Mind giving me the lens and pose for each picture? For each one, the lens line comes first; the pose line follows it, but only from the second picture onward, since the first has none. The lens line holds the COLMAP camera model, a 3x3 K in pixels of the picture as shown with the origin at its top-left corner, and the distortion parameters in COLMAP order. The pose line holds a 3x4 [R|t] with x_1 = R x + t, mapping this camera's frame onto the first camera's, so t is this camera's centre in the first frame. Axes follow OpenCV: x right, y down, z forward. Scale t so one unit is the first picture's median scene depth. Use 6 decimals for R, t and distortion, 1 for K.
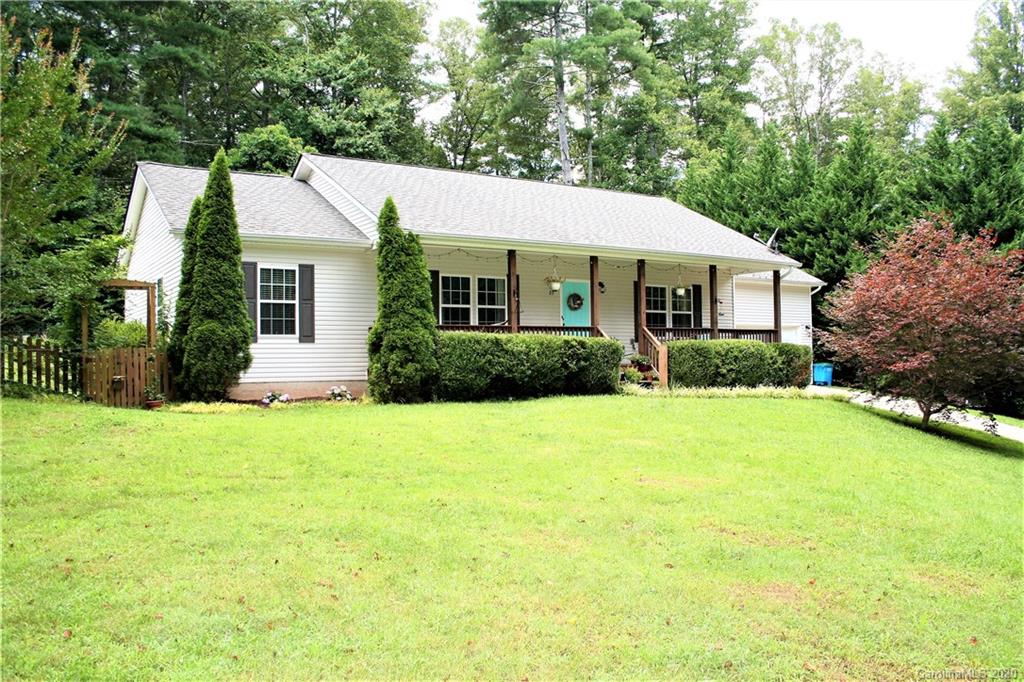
lens RADIAL K [[851.9, 0, 508.2], [0, 851.9, 339.8], [0, 0, 1]] dist [-0.147259, 0.118634]
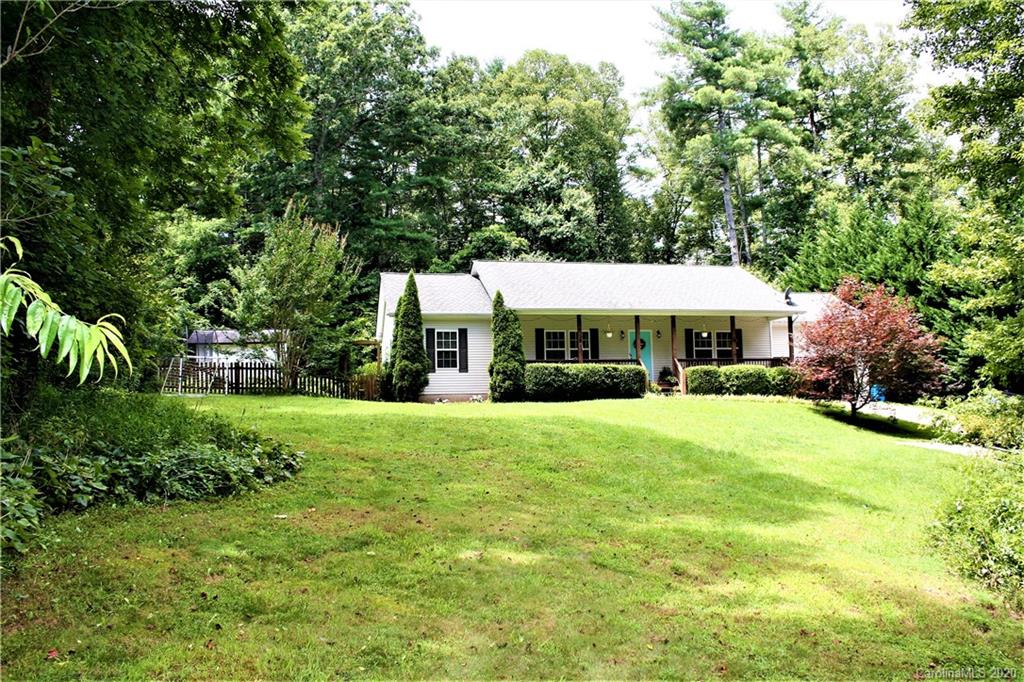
lens RADIAL K [[851.9, 0, 514.0], [0, 851.9, 338.1], [0, 0, 1]] dist [-0.147259, 0.118634]
pose [[0.939577, -0.038381, -0.340181, 0.427012], [0.017934, 0.997849, -0.063048, 0.041905], [0.341869, 0.053138, 0.938244, -0.588308]]
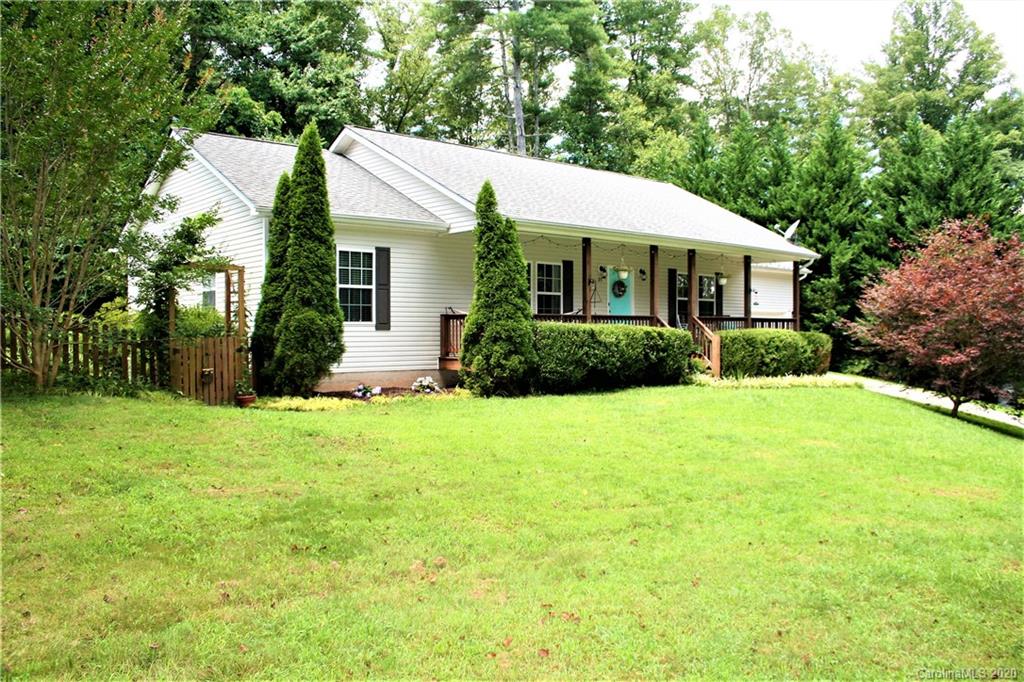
lens RADIAL K [[851.9, 0, 508.1], [0, 851.9, 337.2], [0, 0, 1]] dist [-0.147259, 0.118634]
pose [[0.988806, 0.011428, 0.148771, -0.215511], [-0.016340, 0.999360, 0.031834, -0.019258], [-0.148312, -0.033908, 0.988359, 0.036748]]
